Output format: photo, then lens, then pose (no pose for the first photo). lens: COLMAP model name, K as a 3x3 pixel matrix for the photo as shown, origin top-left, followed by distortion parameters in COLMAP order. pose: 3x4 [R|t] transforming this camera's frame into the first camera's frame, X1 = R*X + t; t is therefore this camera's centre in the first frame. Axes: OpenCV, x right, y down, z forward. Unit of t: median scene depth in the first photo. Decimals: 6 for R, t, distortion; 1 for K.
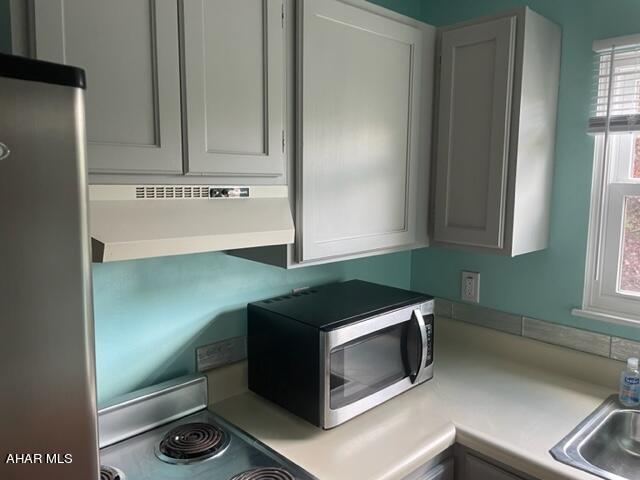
lens RADIAL K [[490.8, 0, 324.8], [0, 490.8, 233.1], [0, 0, 1]] dist [0.075770, -0.082591]
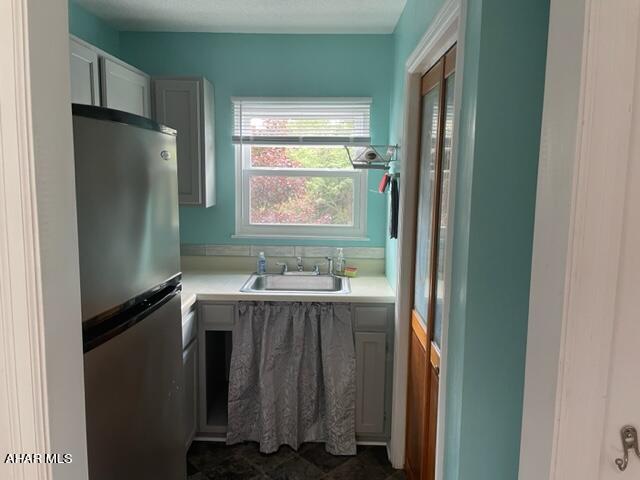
lens RADIAL K [[490.8, 0, 317.9], [0, 490.8, 236.3], [0, 0, 1]] dist [0.075770, -0.082591]
pose [[0.710925, -0.090765, 0.697387, -0.623486], [0.069923, 0.995846, 0.058329, 0.073187], [-0.699784, 0.007296, 0.714318, -0.623662]]
